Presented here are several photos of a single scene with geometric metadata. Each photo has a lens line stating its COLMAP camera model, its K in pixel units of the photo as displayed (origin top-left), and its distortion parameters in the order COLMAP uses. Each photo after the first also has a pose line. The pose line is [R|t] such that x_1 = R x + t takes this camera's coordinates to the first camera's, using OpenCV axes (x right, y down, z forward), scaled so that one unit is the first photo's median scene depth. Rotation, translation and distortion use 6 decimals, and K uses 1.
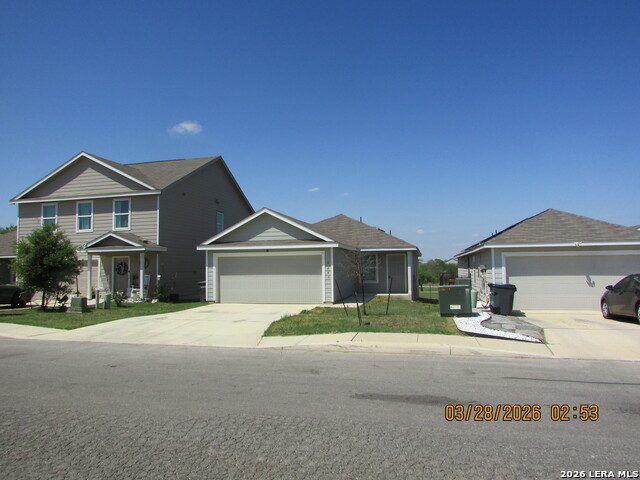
lens RADIAL K [[453.2, 0, 317.8], [0, 453.2, 239.9], [0, 0, 1]] dist [-0.019770, 0.011554]
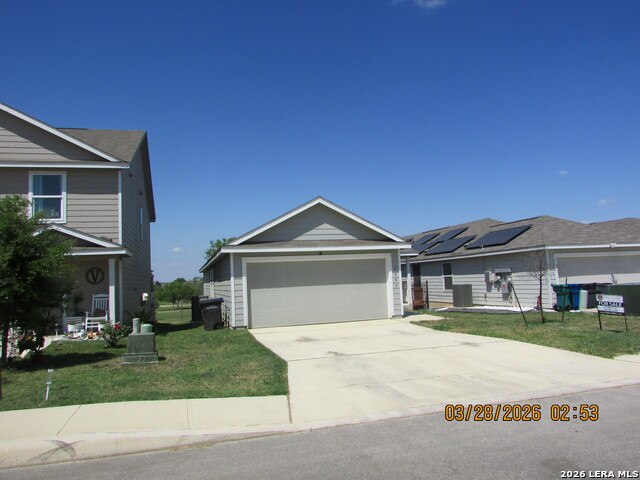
lens RADIAL K [[453.2, 0, 320.3], [0, 453.2, 241.2], [0, 0, 1]] dist [-0.019770, 0.011554]
pose [[0.870796, 0.013441, 0.491460, -0.474866], [0.002079, 0.999517, -0.031020, 0.026251], [-0.491639, 0.028034, 0.870347, 0.332843]]
